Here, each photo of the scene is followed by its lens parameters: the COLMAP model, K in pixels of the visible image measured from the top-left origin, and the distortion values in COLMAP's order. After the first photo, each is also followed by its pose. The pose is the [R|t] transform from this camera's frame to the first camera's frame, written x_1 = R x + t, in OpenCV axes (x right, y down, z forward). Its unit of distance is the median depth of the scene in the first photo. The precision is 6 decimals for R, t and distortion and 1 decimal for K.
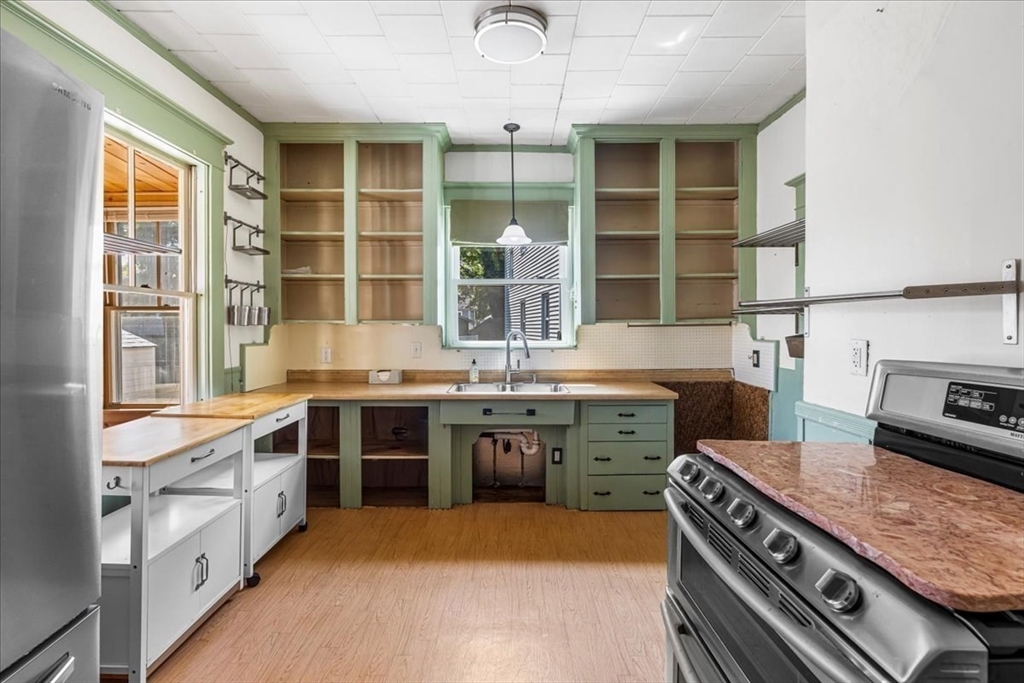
lens RADIAL K [[476.8, 0, 502.7], [0, 476.8, 324.0], [0, 0, 1]] dist [0.005745, -0.000553]
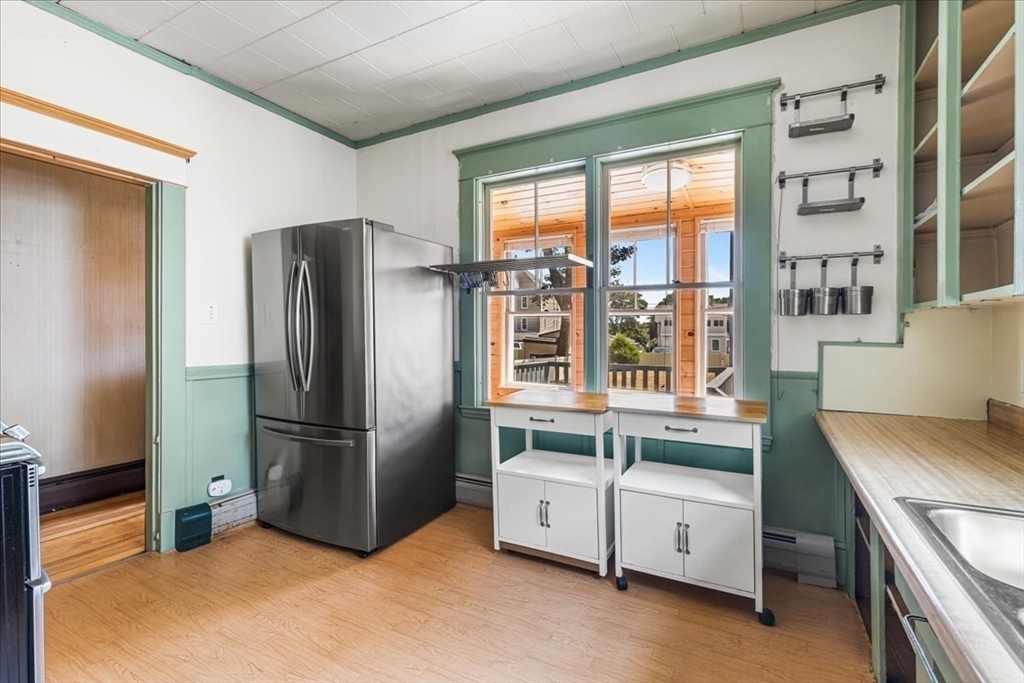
lens RADIAL K [[476.8, 0, 502.7], [0, 476.8, 324.0], [0, 0, 1]] dist [0.005745, -0.000553]
pose [[-0.472303, 0.002373, -0.881433, 0.335286], [0.000435, 0.999997, 0.002459, 0.014698], [0.881436, 0.000778, -0.472303, 0.979478]]
